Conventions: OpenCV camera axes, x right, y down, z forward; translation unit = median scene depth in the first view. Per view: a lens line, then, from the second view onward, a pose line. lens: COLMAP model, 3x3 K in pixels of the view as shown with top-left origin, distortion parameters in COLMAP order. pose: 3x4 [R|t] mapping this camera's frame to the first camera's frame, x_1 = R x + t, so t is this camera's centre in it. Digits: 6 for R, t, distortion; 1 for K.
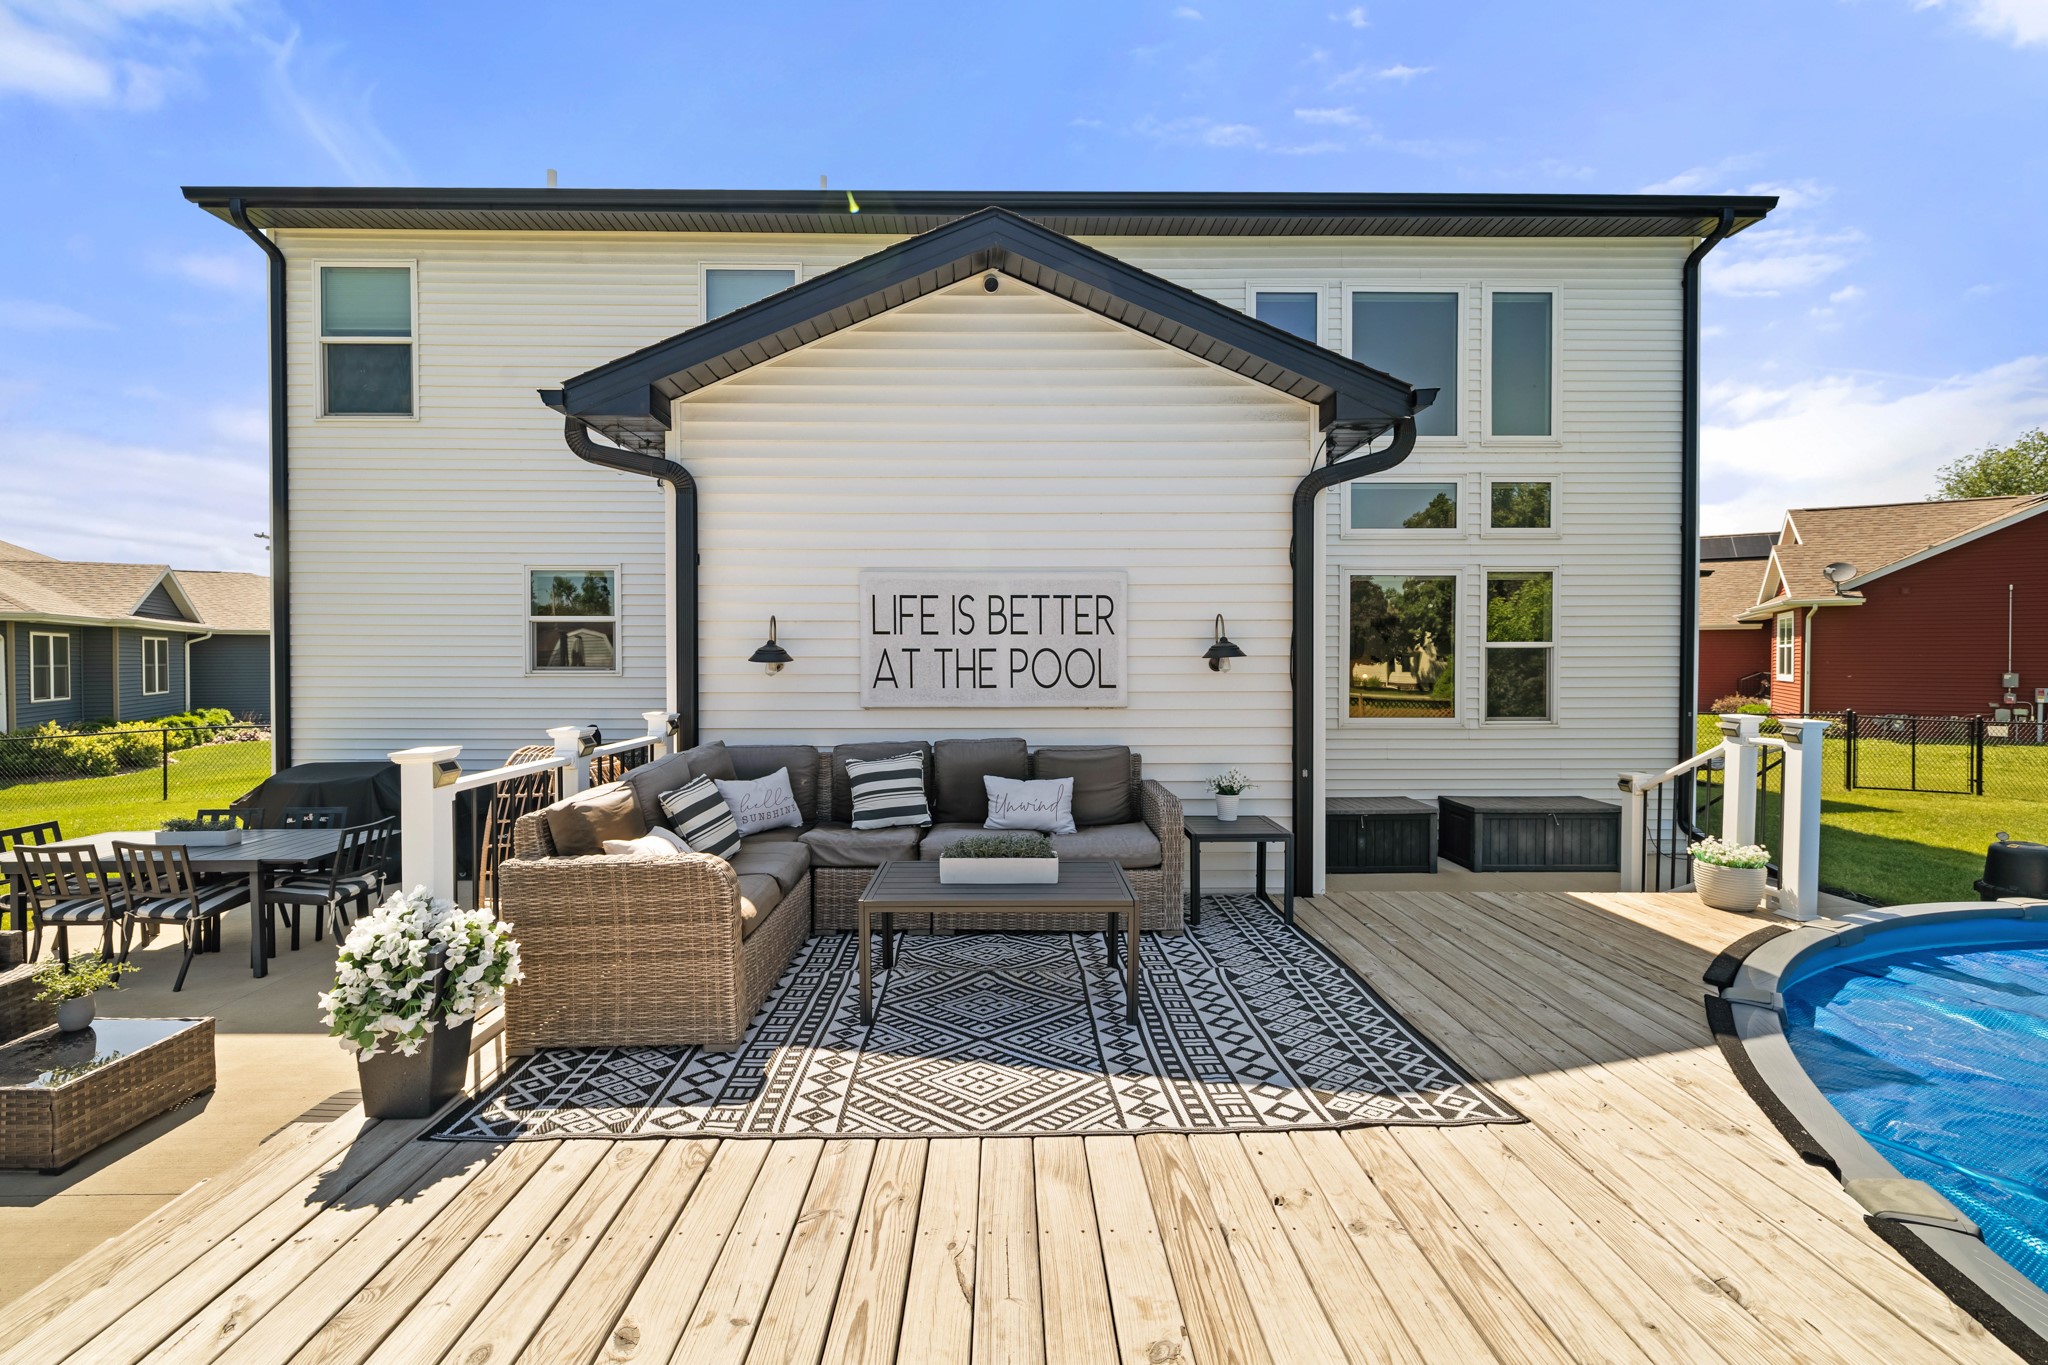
lens RADIAL K [[864.1, 0, 1021.3], [0, 864.1, 682.7], [0, 0, 1]] dist [-0.000534, 0.000054]
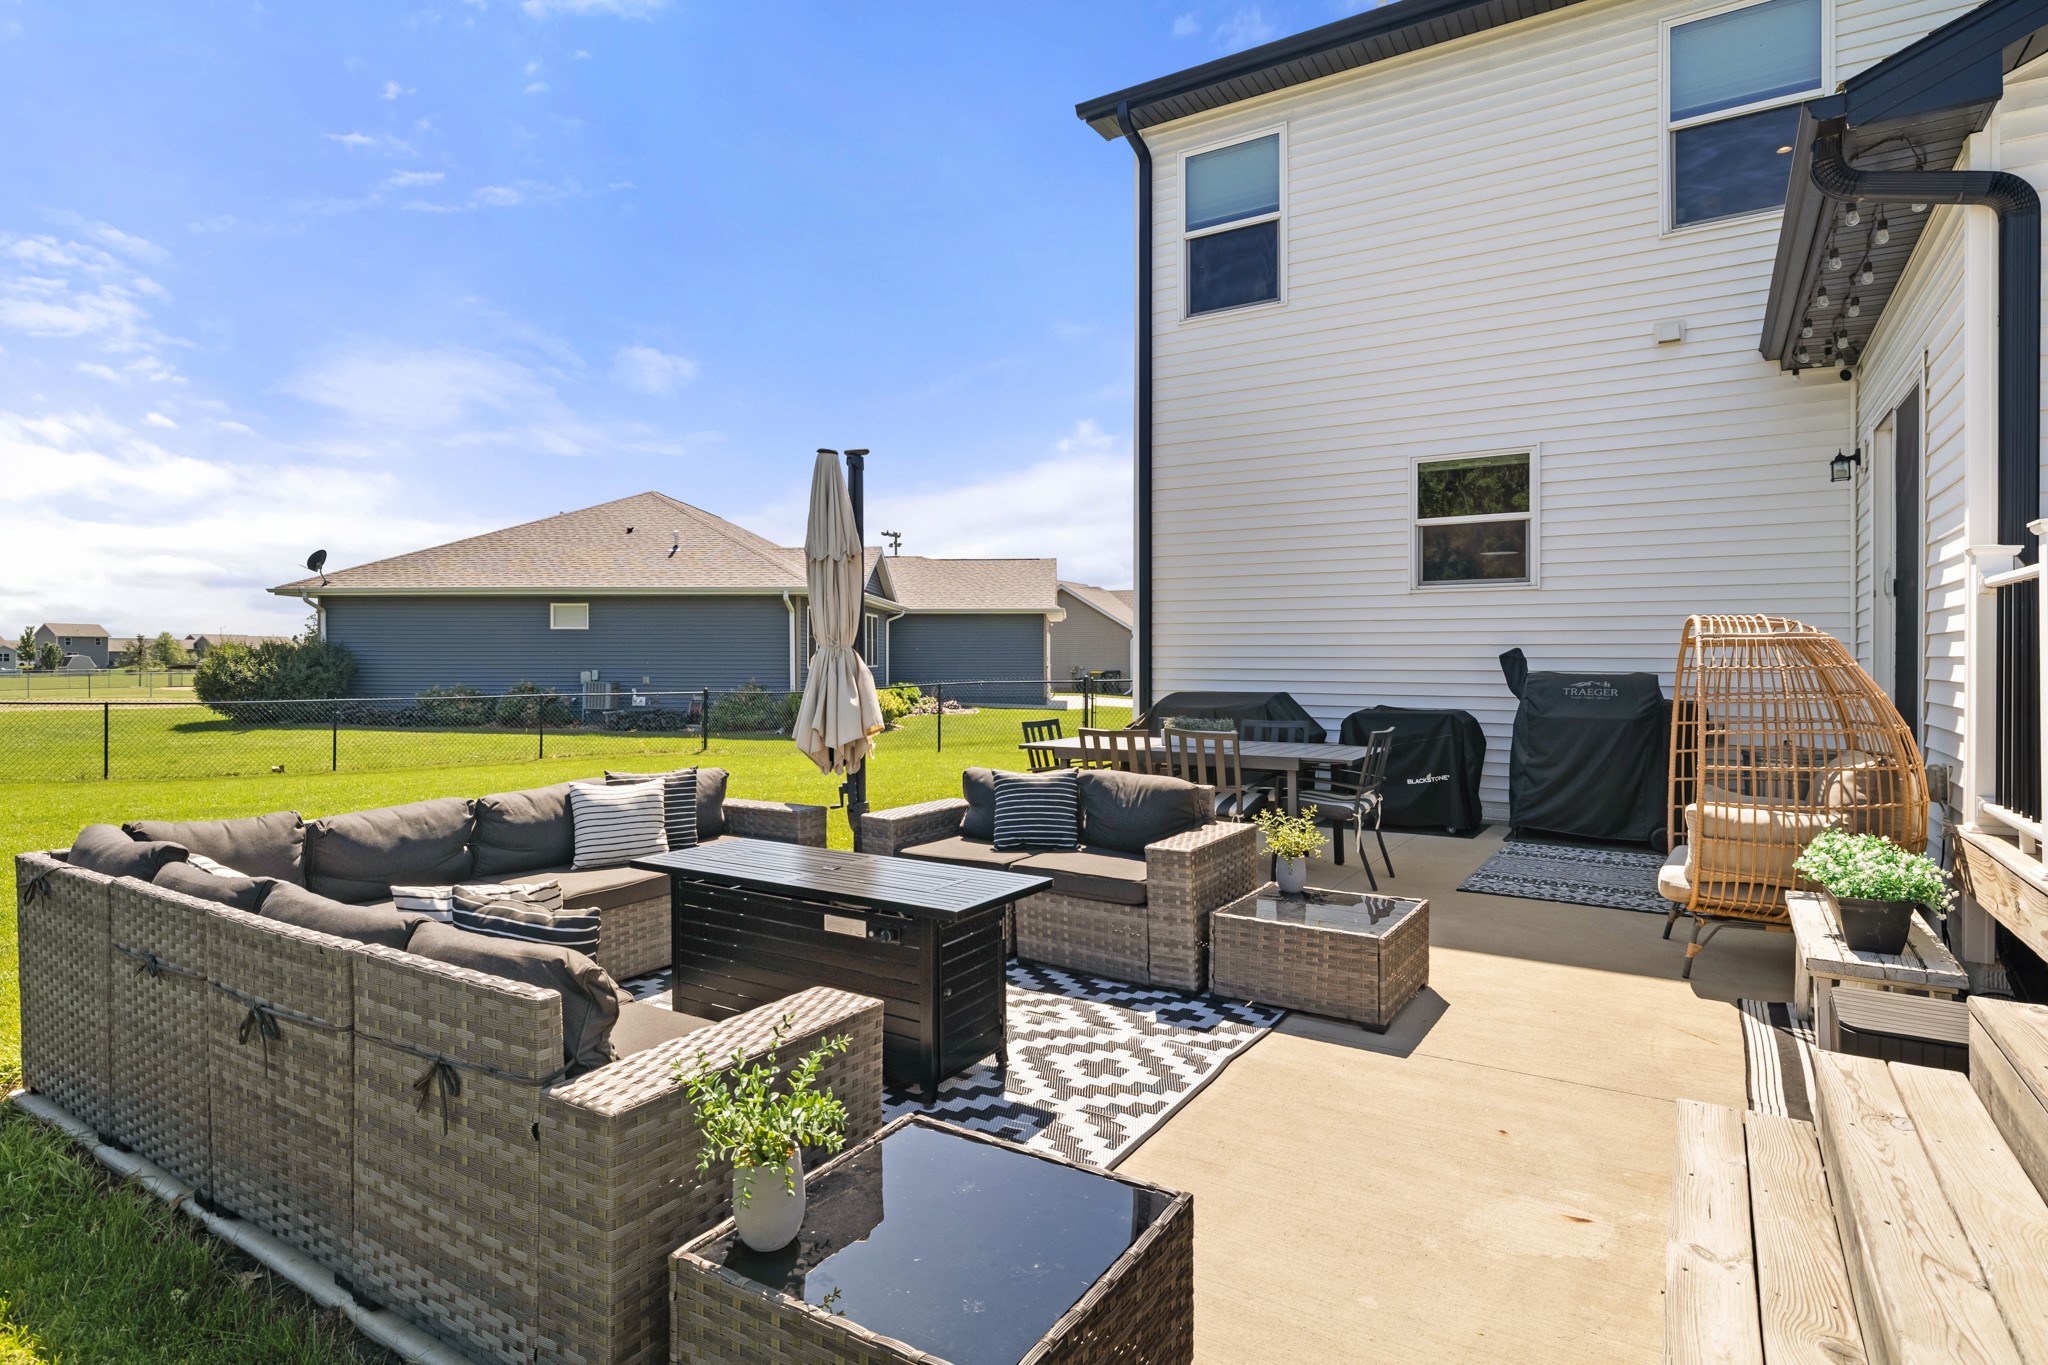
lens RADIAL K [[1091.4, 0, 1019.5], [0, 1091.4, 670.5], [0, 0, 1]] dist [-0.002528, 0.000542]
pose [[0.833089, 0.006230, -0.553104, -0.311583], [-0.013756, 0.999861, -0.009457, 0.080628], [0.552968, 0.015487, 0.833059, -0.062076]]
